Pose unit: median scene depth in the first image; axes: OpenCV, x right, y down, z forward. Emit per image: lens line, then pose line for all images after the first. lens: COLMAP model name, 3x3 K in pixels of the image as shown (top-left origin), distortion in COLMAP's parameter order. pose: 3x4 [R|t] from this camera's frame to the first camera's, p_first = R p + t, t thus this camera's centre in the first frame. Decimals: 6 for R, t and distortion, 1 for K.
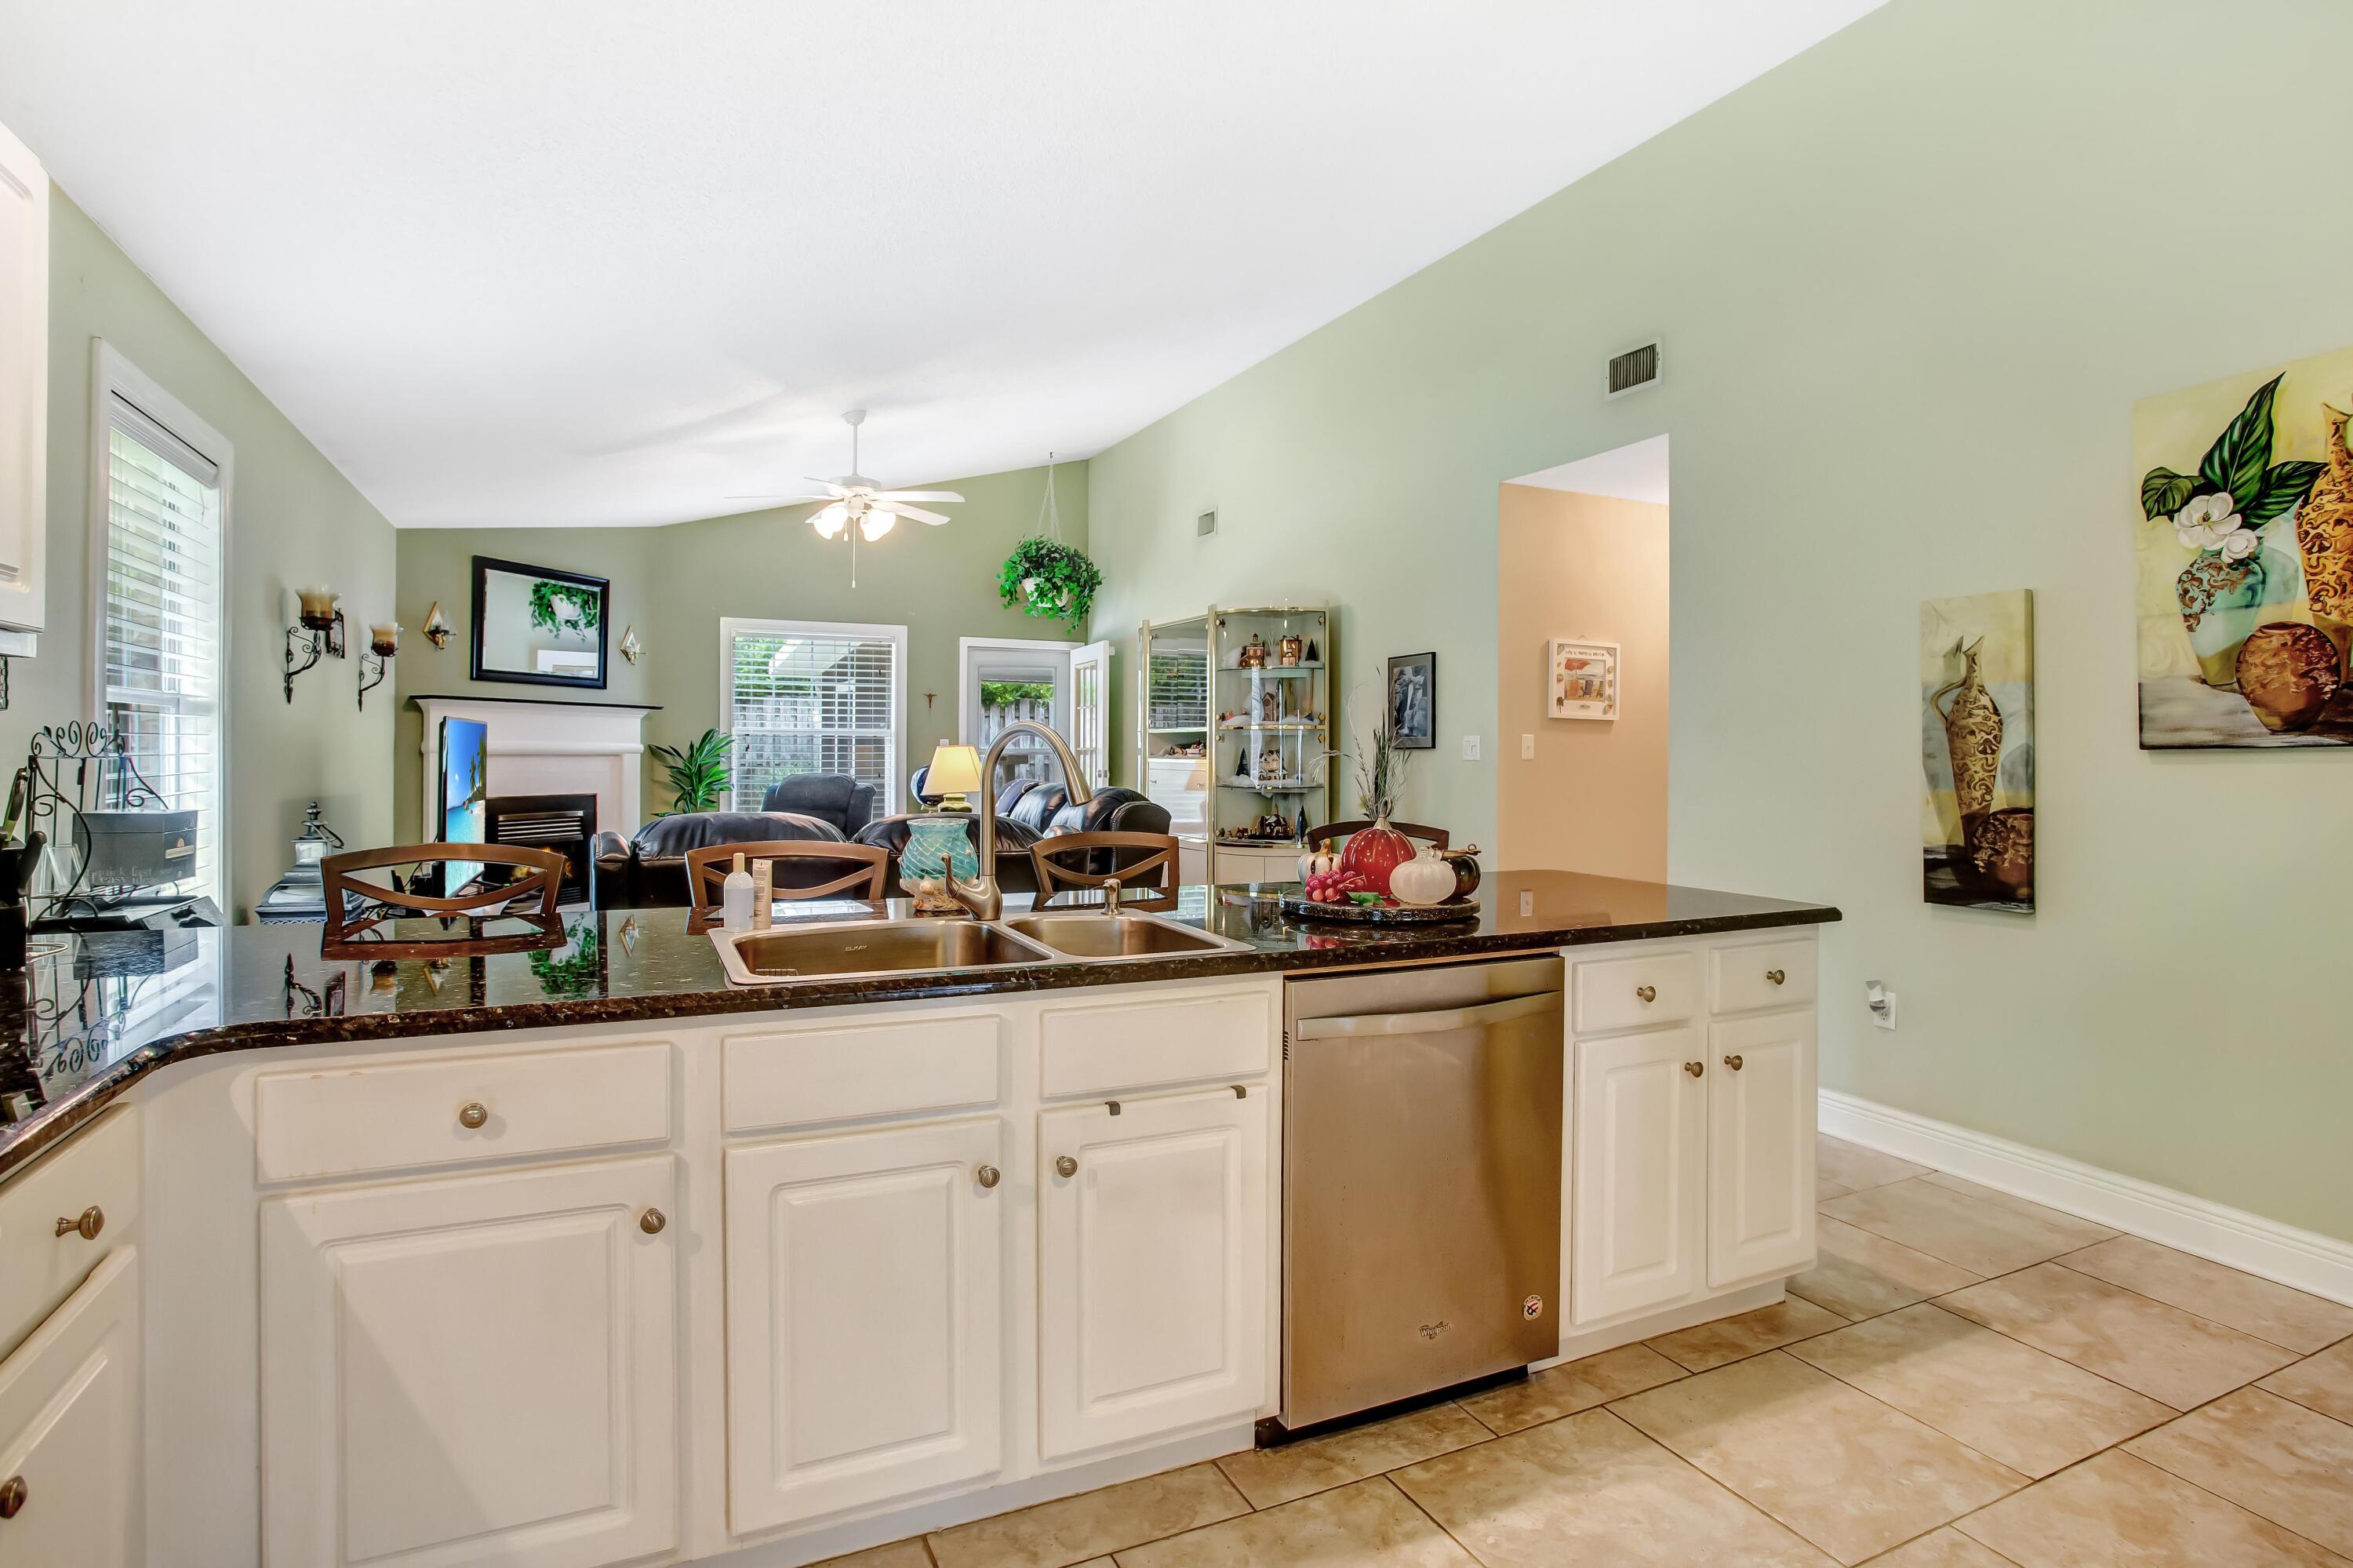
lens RADIAL K [[1197.1, 0, 1139.6], [0, 1197.1, 761.9], [0, 0, 1]] dist [-0.052202, 0.019232]
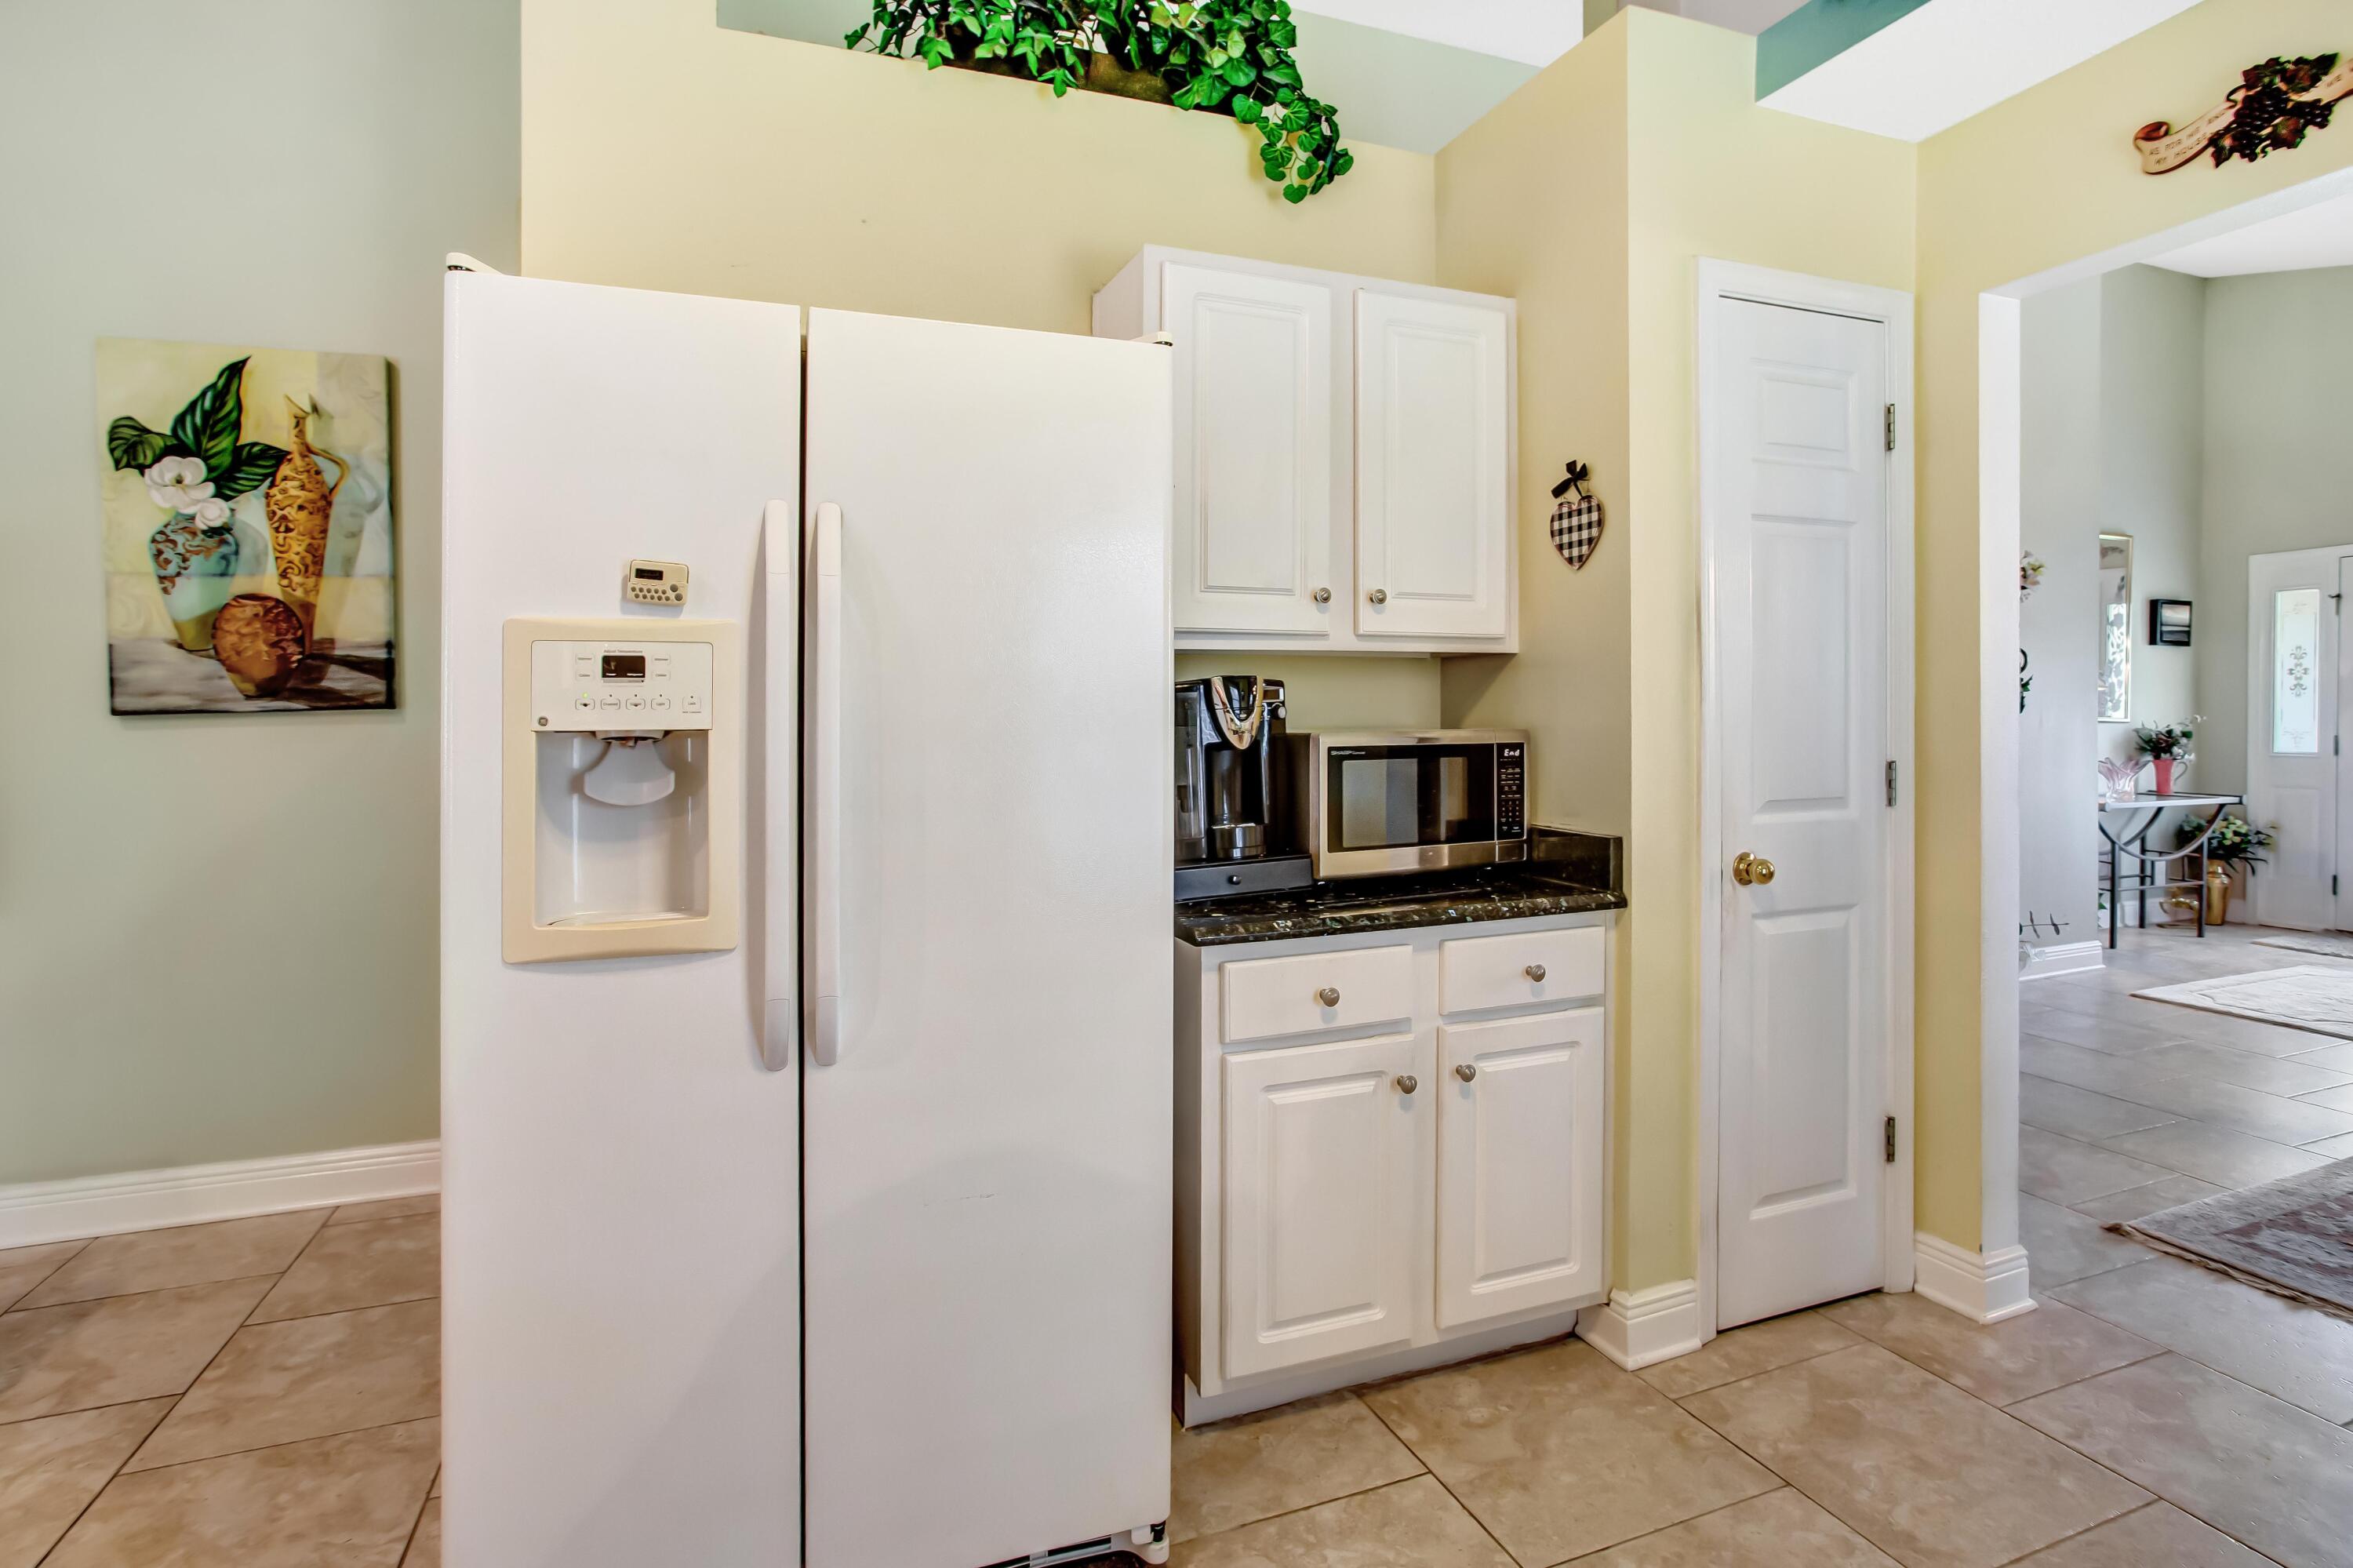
lens RADIAL K [[1128.4, 0, 1177.6], [0, 1128.4, 723.7], [0, 0, 1]] dist [0.002518, 0.001250]
pose [[0.054569, -0.014577, 0.998404, 0.001177], [0.017260, 0.999758, 0.013653, -0.001517], [-0.998361, 0.016488, 0.054808, 0.103057]]
